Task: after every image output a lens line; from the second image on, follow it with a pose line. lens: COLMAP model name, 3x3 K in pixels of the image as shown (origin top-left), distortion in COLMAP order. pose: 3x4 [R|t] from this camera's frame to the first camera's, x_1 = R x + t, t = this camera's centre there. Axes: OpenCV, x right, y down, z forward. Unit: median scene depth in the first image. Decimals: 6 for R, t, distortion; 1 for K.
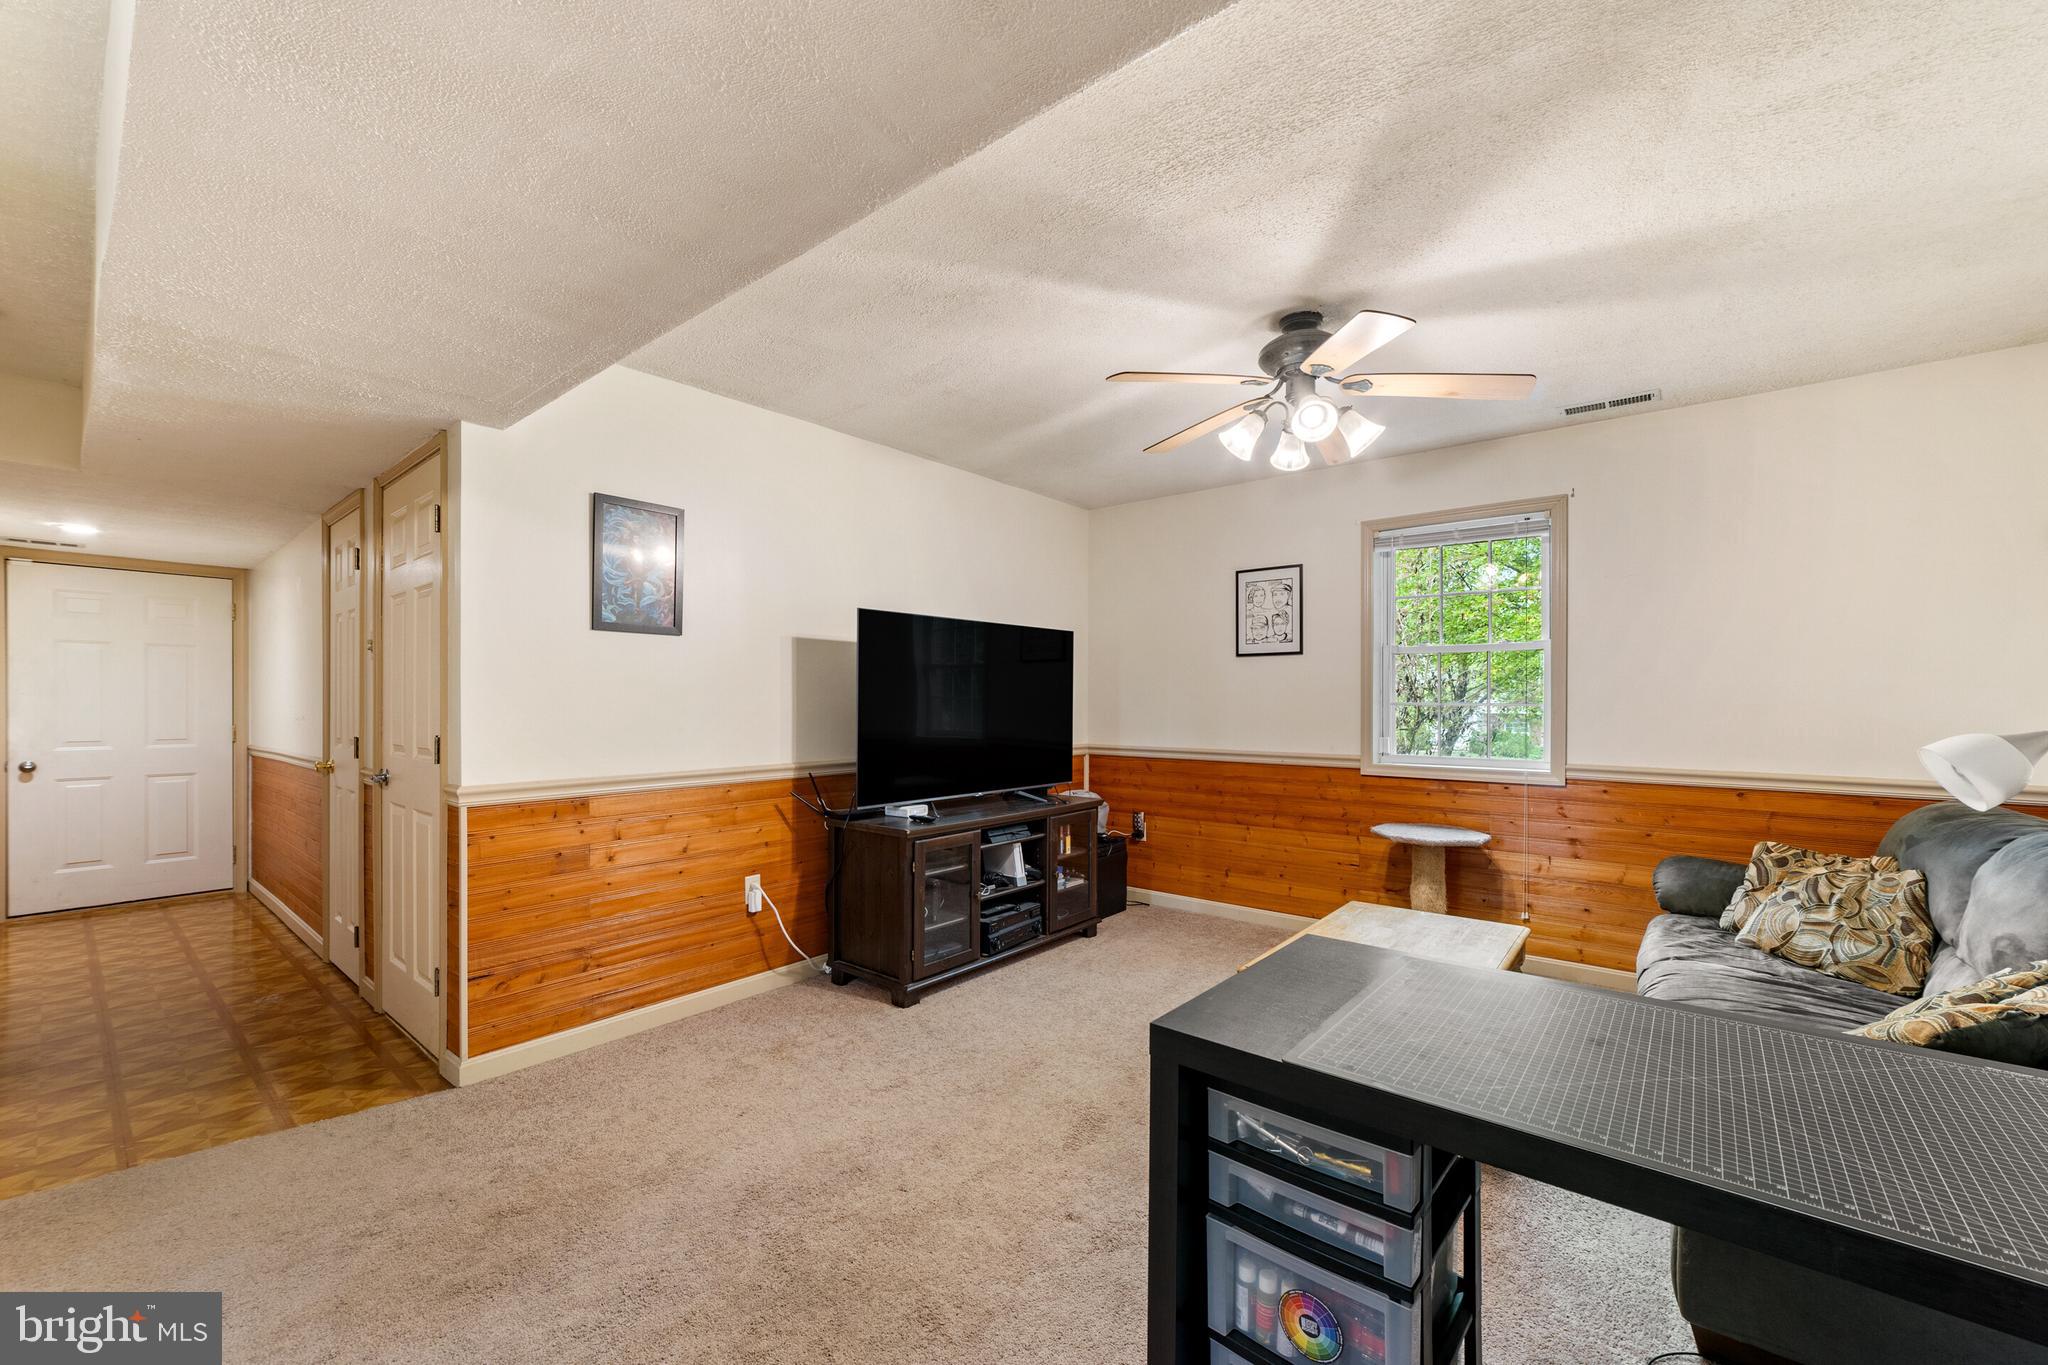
lens RADIAL K [[795.6, 0, 1020.3], [0, 795.6, 696.7], [0, 0, 1]] dist [-0.017601, 0.005276]
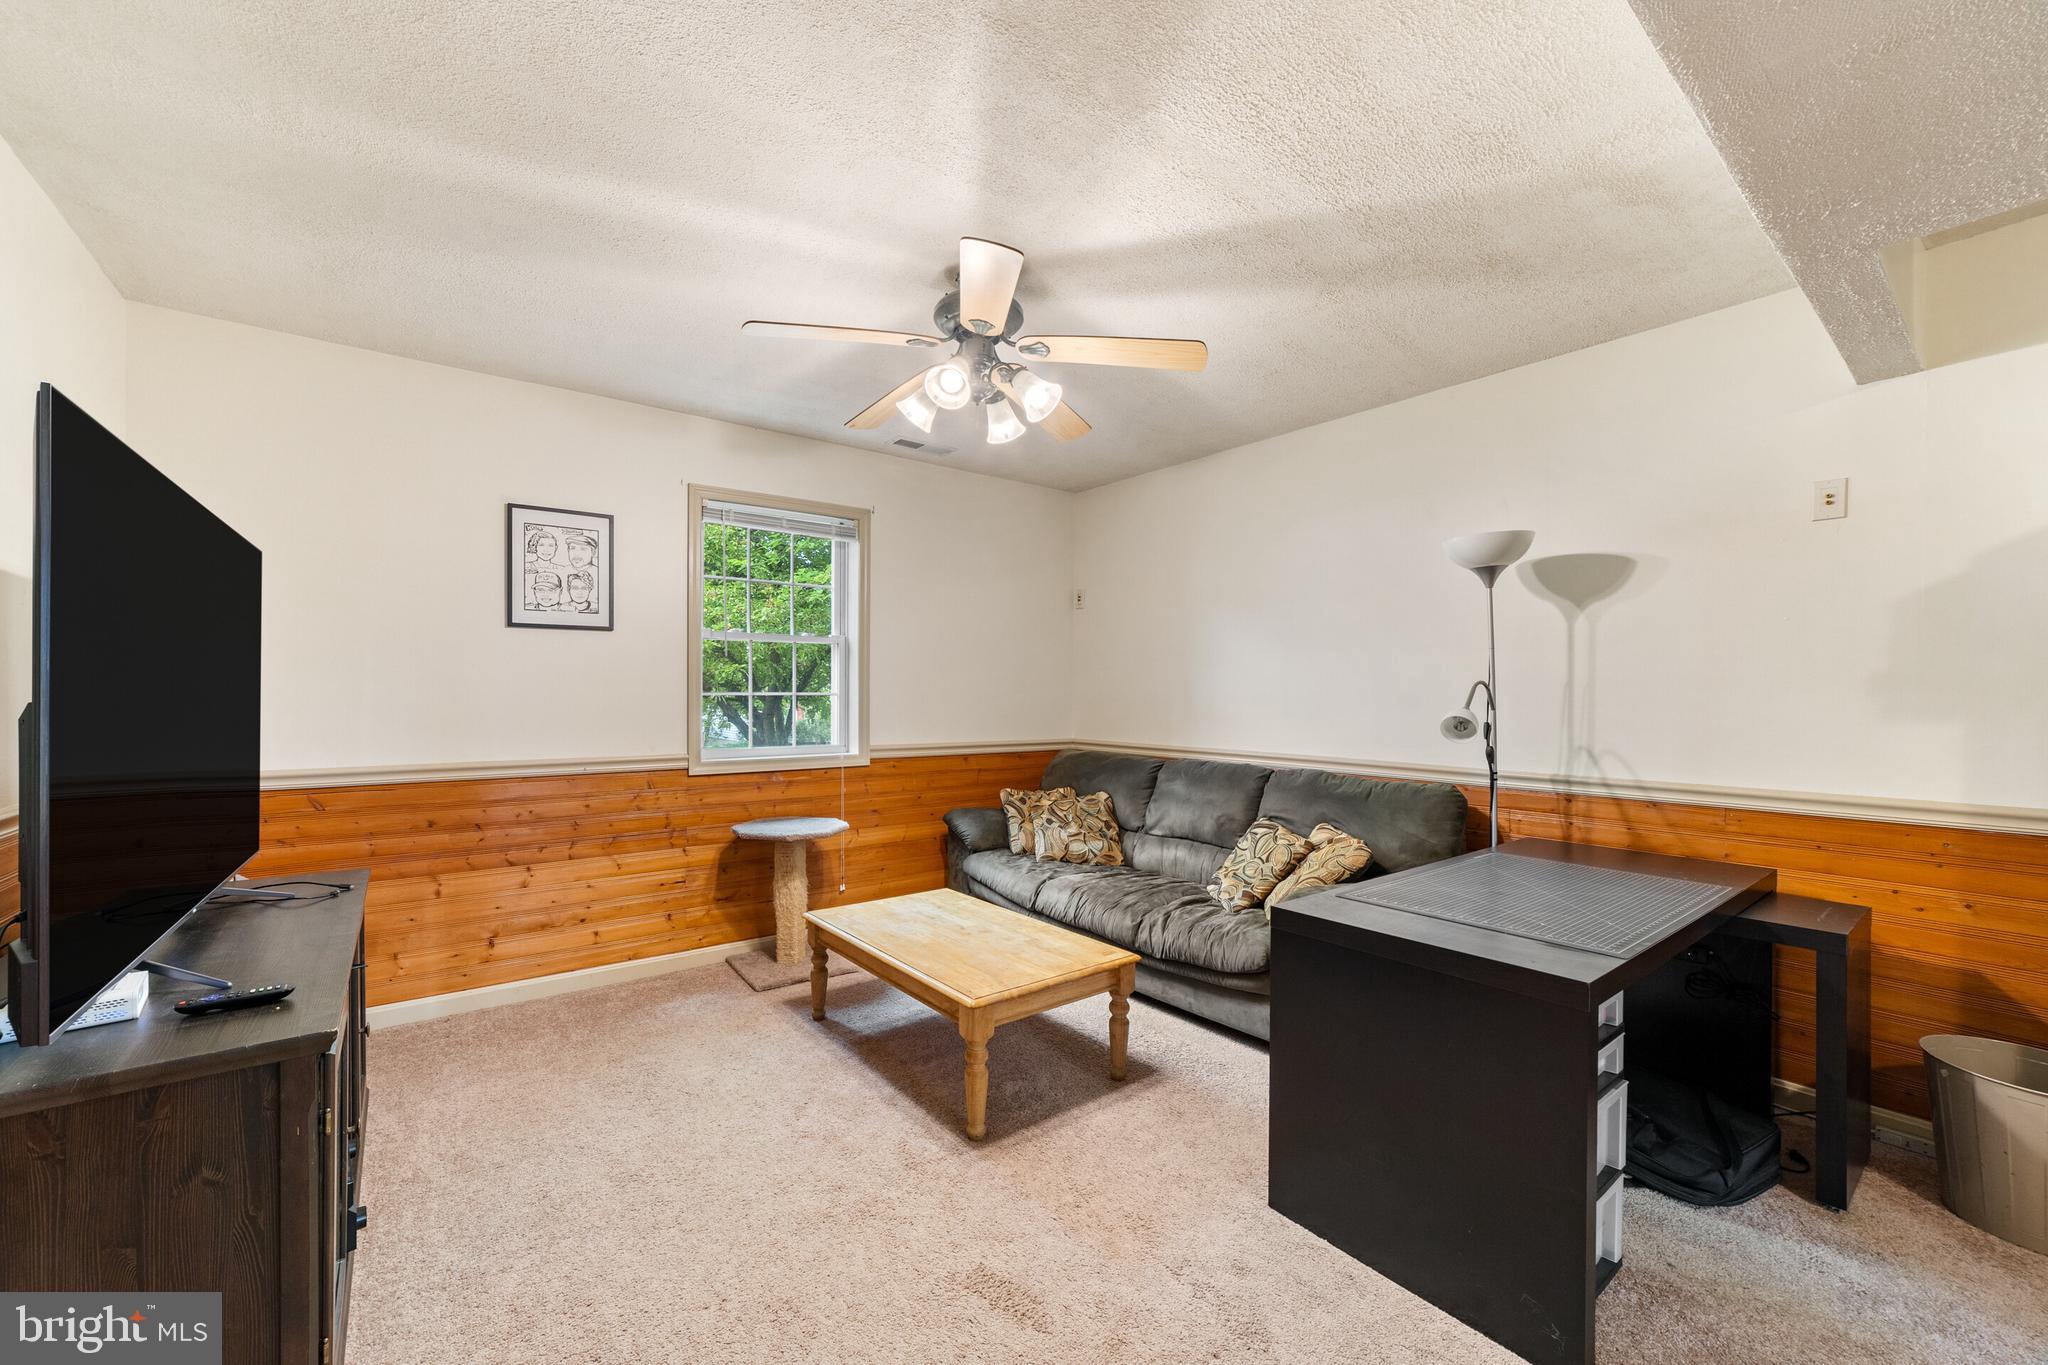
lens RADIAL K [[795.6, 0, 1014.6], [0, 795.6, 688.0], [0, 0, 1]] dist [-0.017601, 0.005276]
pose [[0.247048, 0.004737, 0.968992, -0.304647], [-0.005489, 0.999979, -0.003489, 0.003743], [-0.968988, -0.004457, 0.247069, 0.420617]]
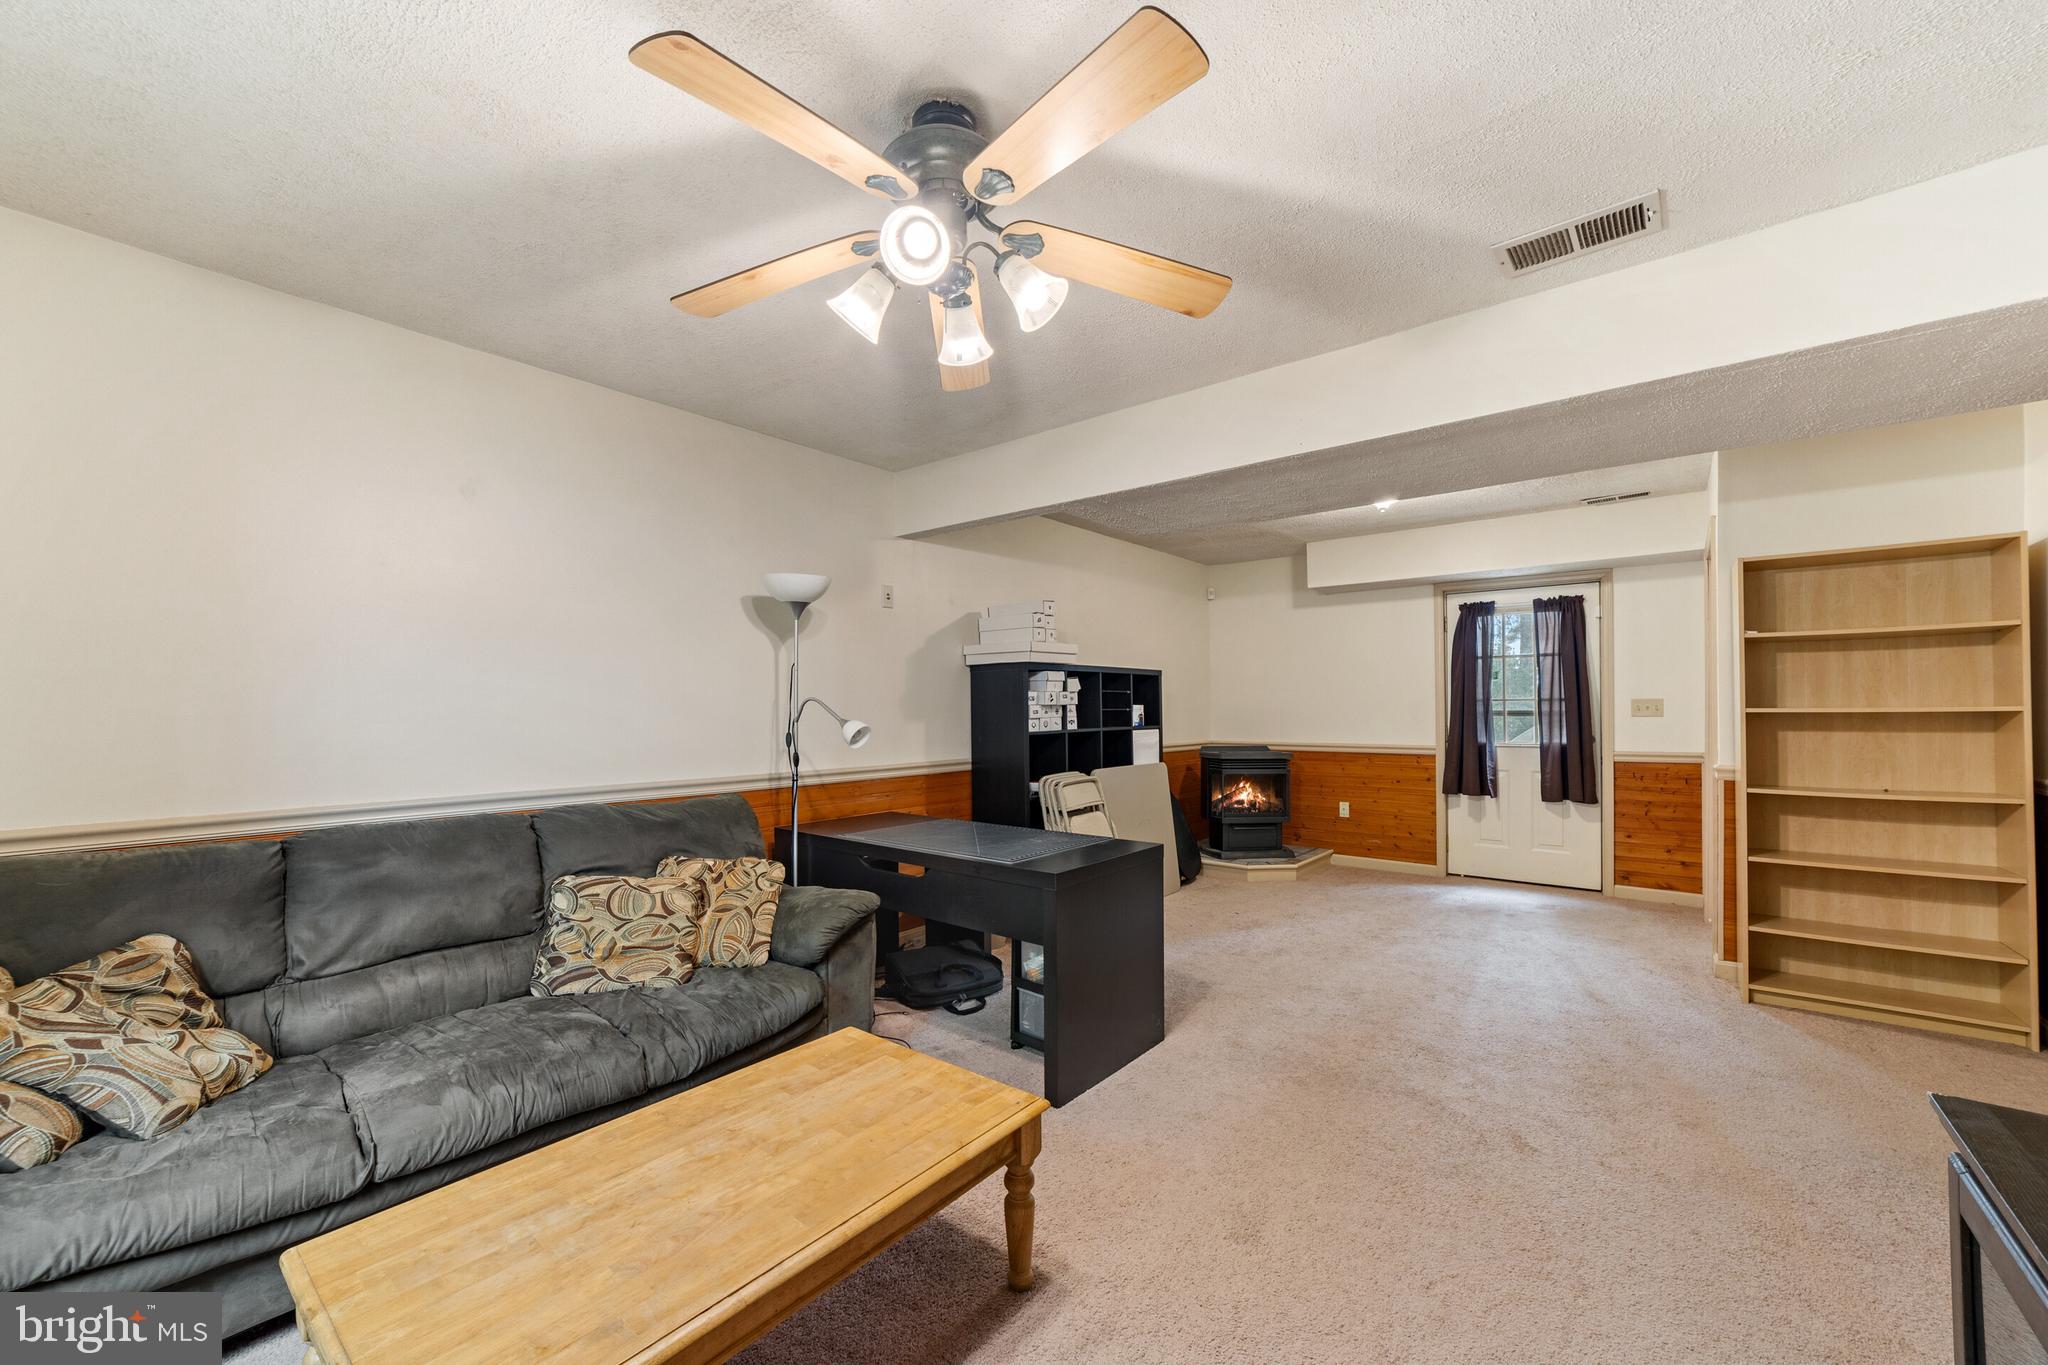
lens RADIAL K [[795.6, 0, 1017.3], [0, 795.6, 709.3], [0, 0, 1]] dist [-0.017601, 0.005276]
pose [[-0.999631, 0.007457, 0.026133, 0.163582], [0.007433, 0.999972, -0.000996, 0.007331], [-0.026139, -0.000802, -0.999658, 0.948598]]
